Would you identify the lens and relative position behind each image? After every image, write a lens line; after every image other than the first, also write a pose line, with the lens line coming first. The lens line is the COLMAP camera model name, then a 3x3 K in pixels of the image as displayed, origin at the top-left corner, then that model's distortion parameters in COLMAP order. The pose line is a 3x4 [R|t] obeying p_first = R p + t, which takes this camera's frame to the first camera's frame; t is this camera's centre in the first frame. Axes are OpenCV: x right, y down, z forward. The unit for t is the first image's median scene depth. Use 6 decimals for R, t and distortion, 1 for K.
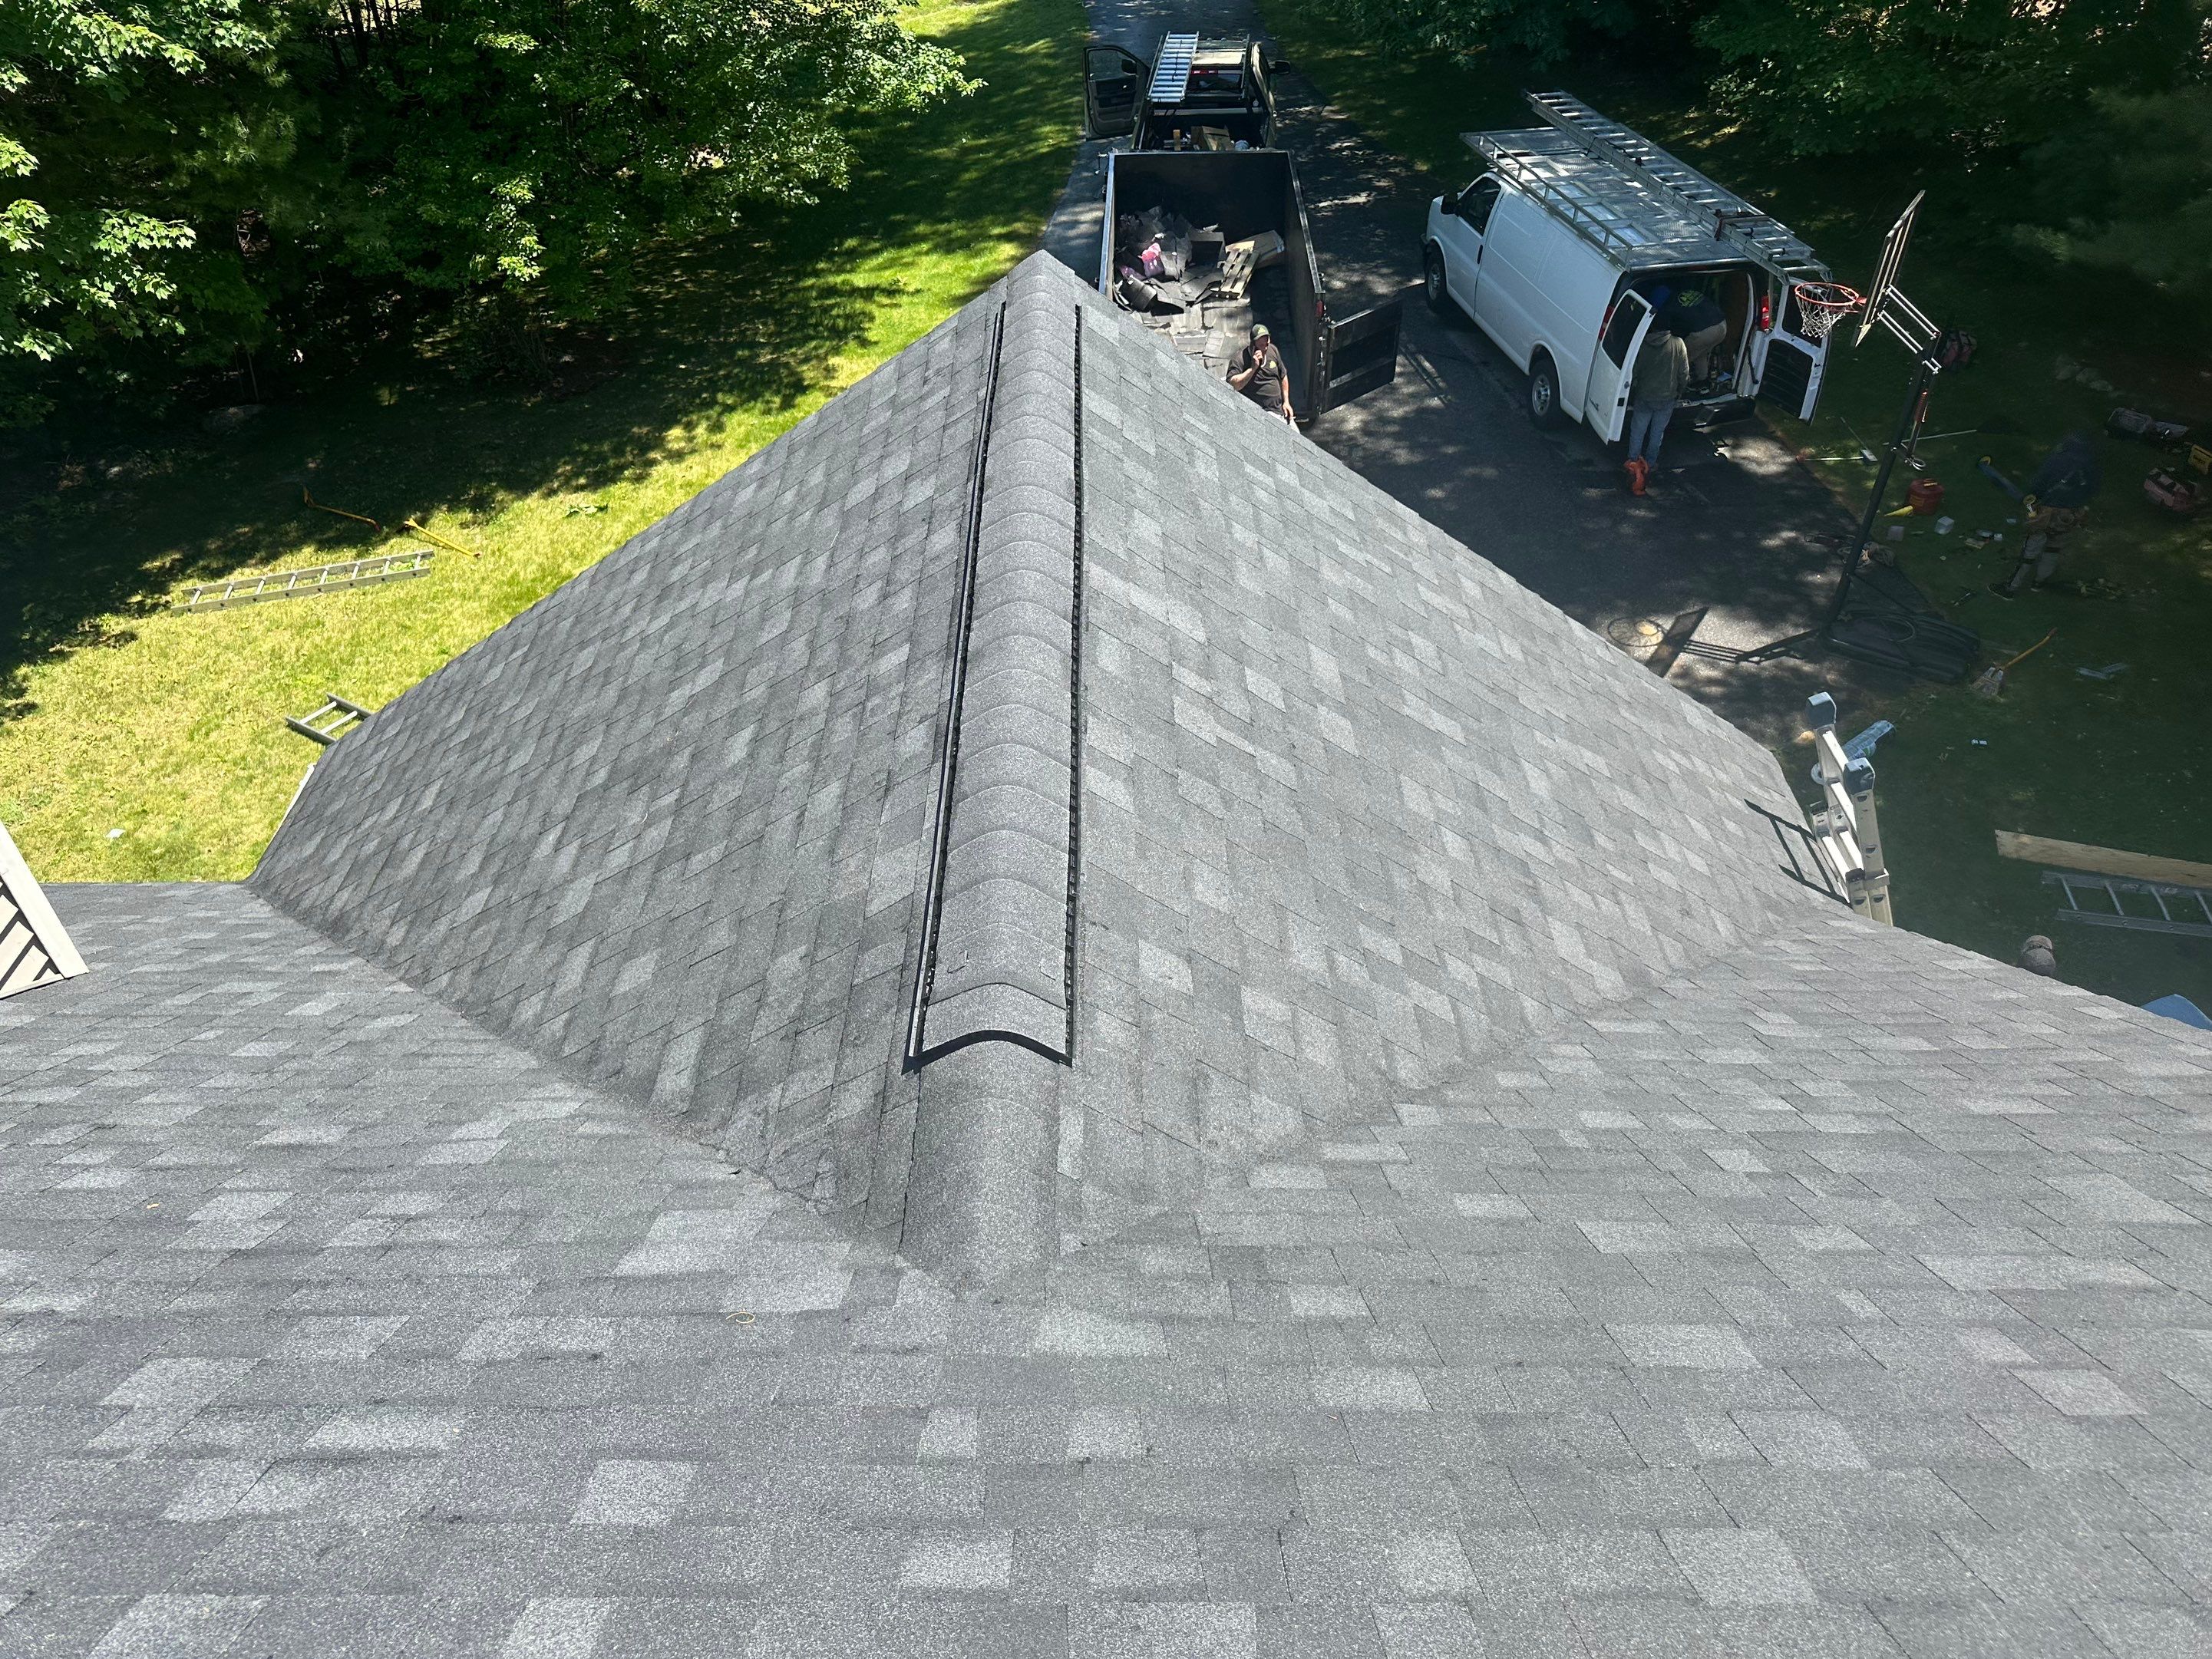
lens RADIAL K [[1549.0, 0, 1101.8], [0, 1549.0, 829.6], [0, 0, 1]] dist [0.053577, -0.061574]
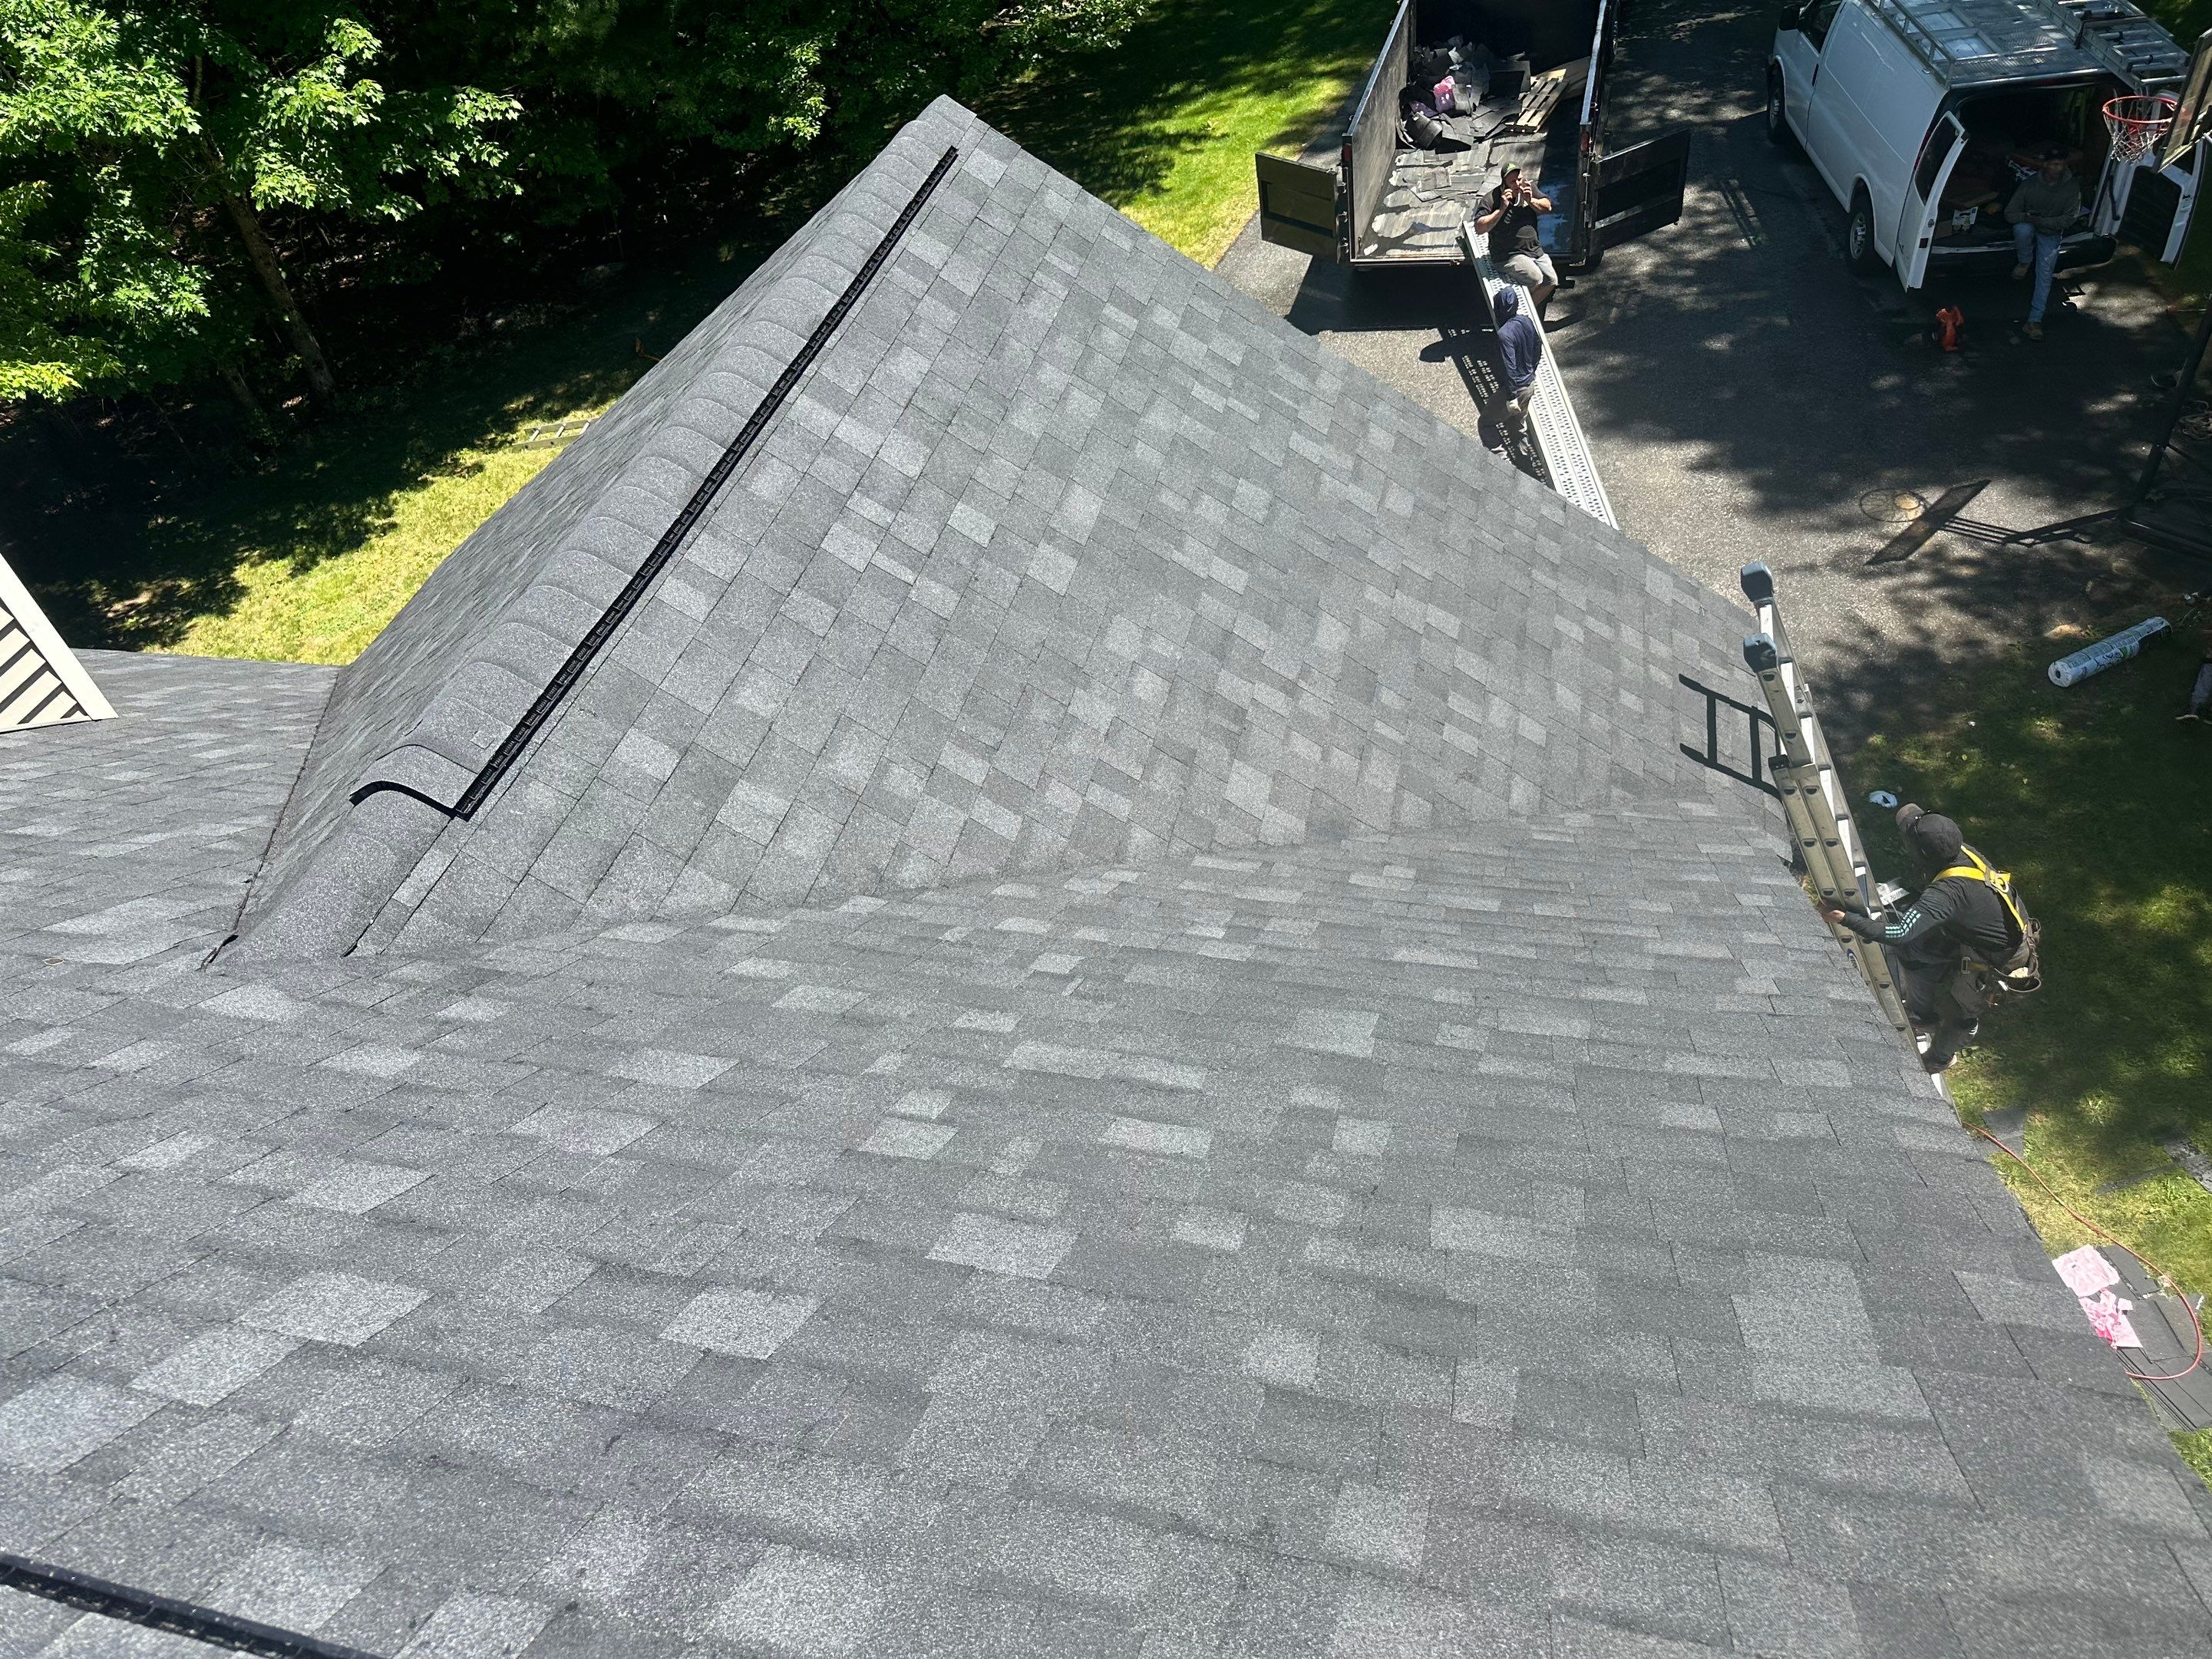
lens RADIAL K [[1549.0, 0, 1075.9], [0, 1549.0, 821.9], [0, 0, 1]] dist [0.053577, -0.061574]
pose [[0.958847, 0.087441, -0.270122, 0.317797], [-0.065310, 0.993809, 0.089875, 0.007522], [0.276309, -0.068534, 0.958622, -0.001309]]
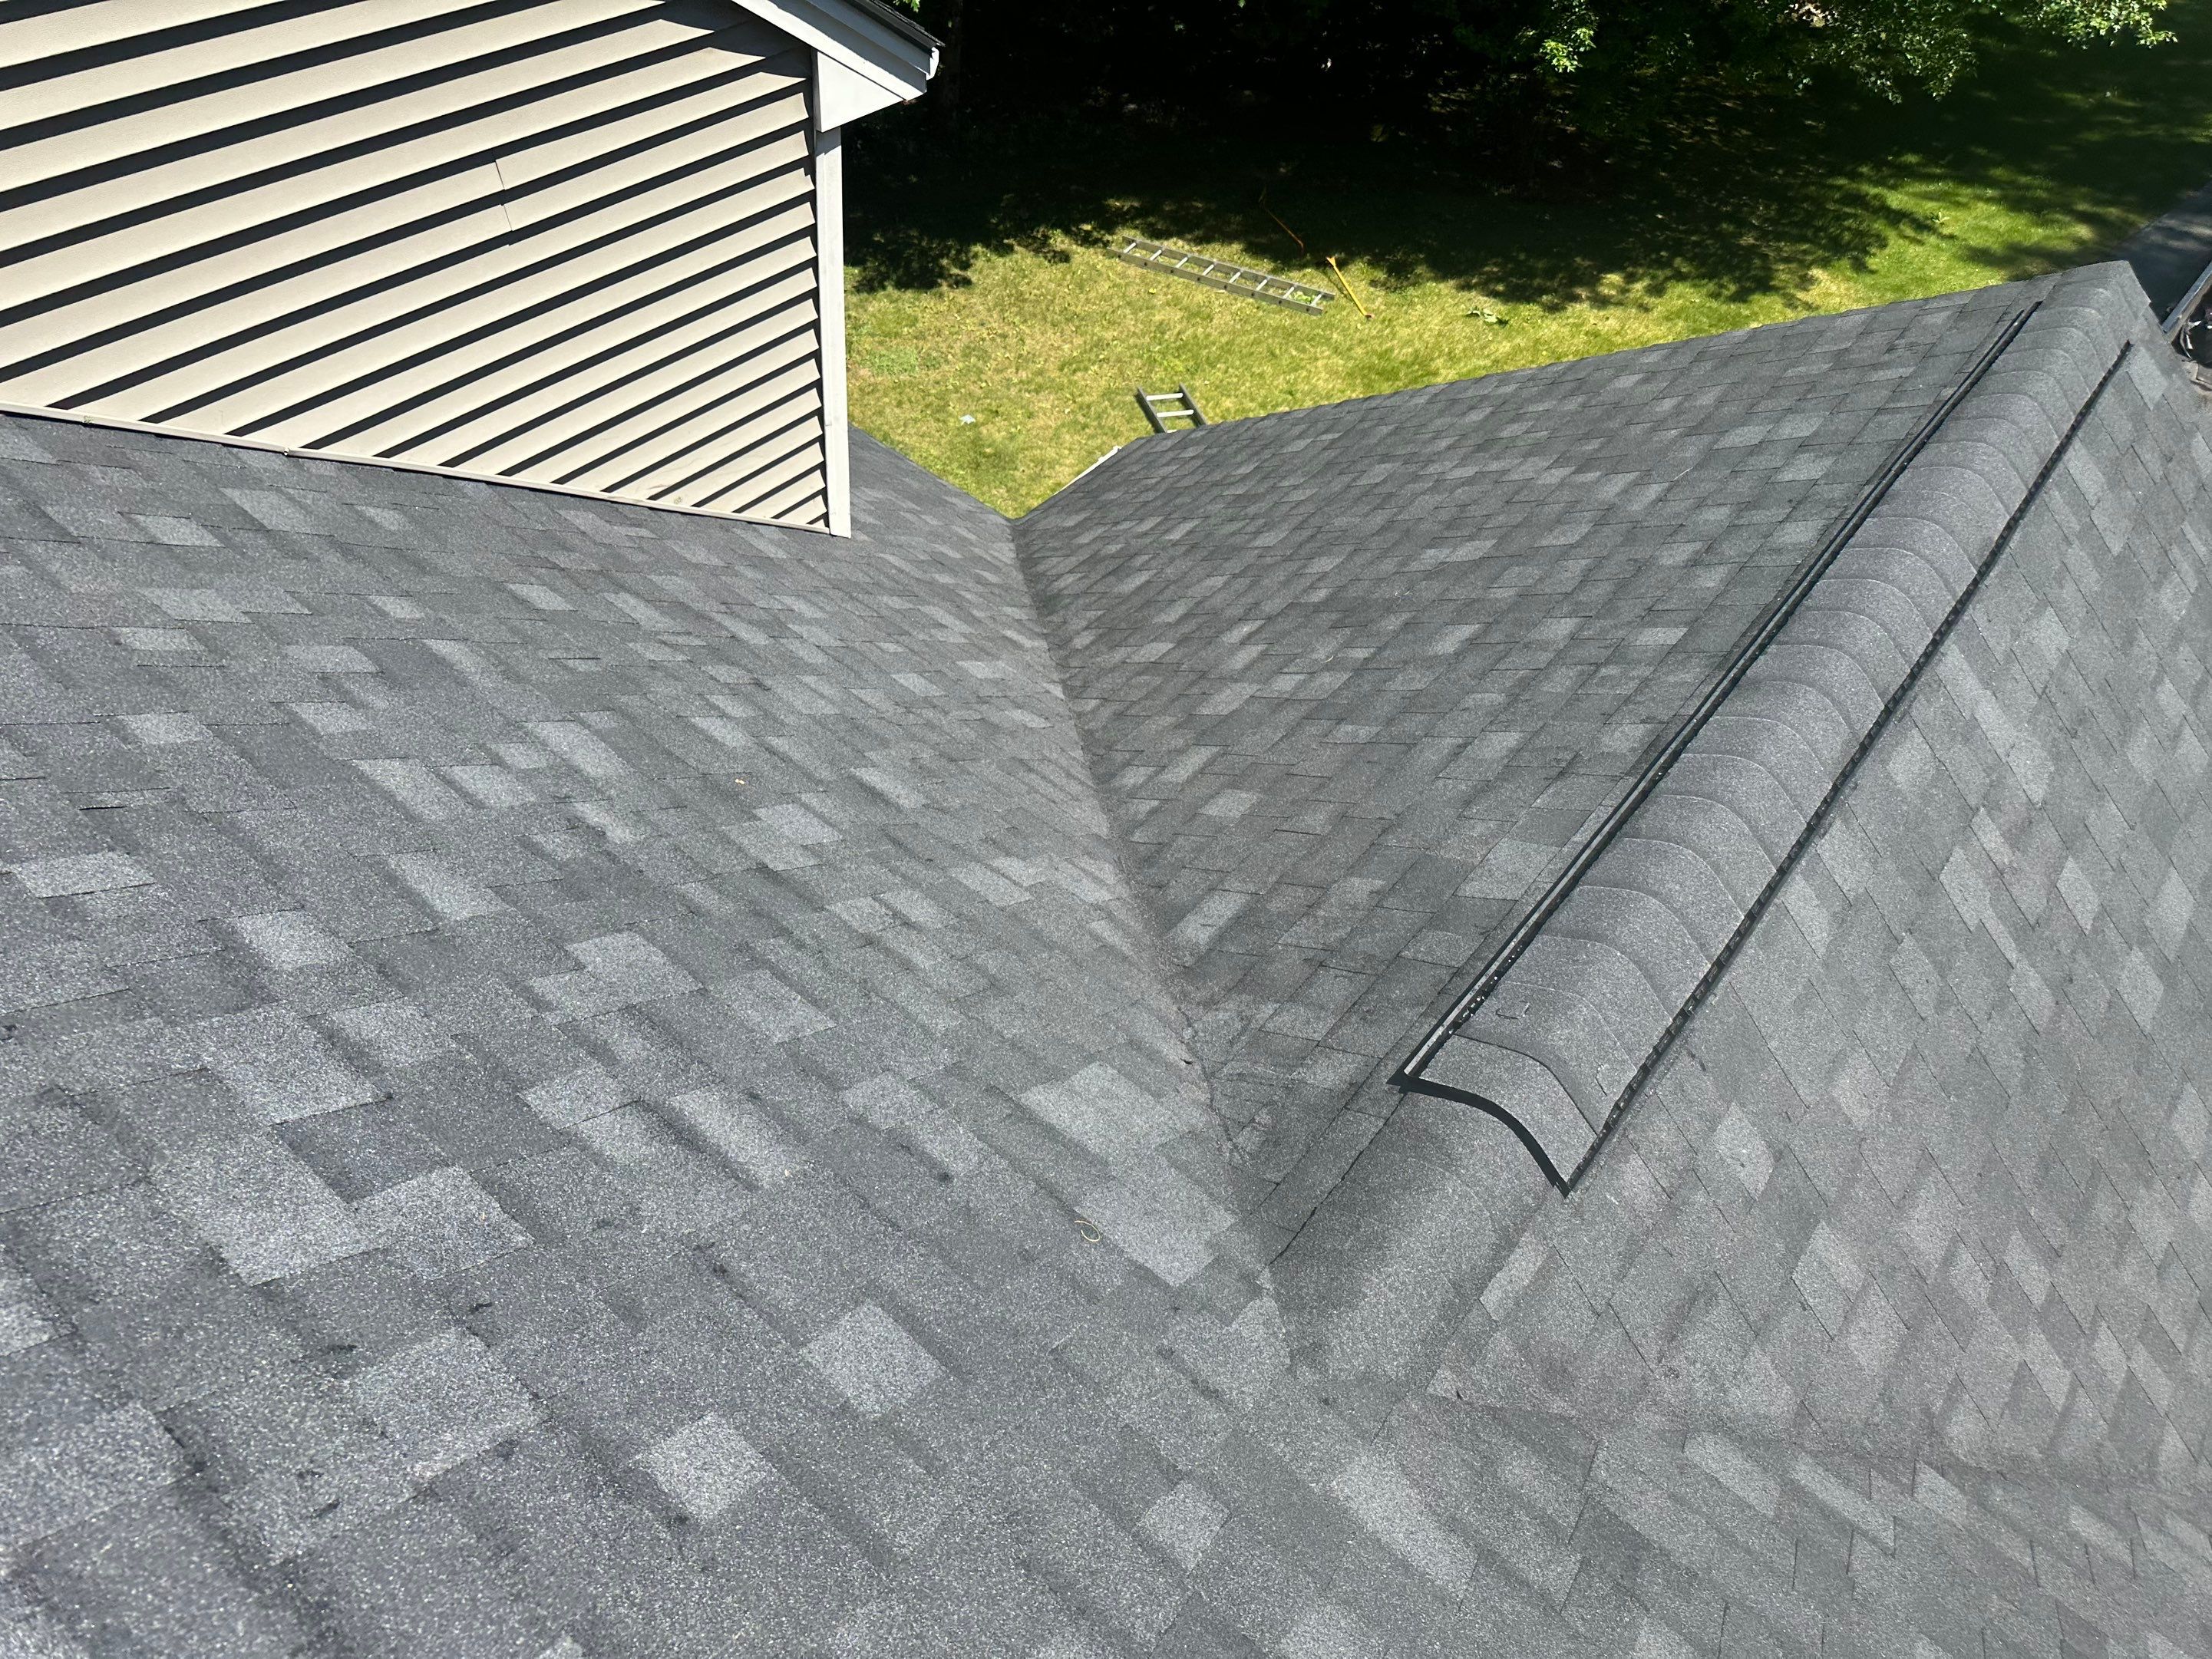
lens RADIAL K [[1549.0, 0, 1114.1], [0, 1549.0, 825.2], [0, 0, 1]] dist [0.053577, -0.061574]
pose [[0.778177, 0.518892, -0.353825, -0.006844], [-0.482061, 0.854599, 0.193077, -0.026519], [0.402564, 0.020317, 0.915166, 0.059039]]
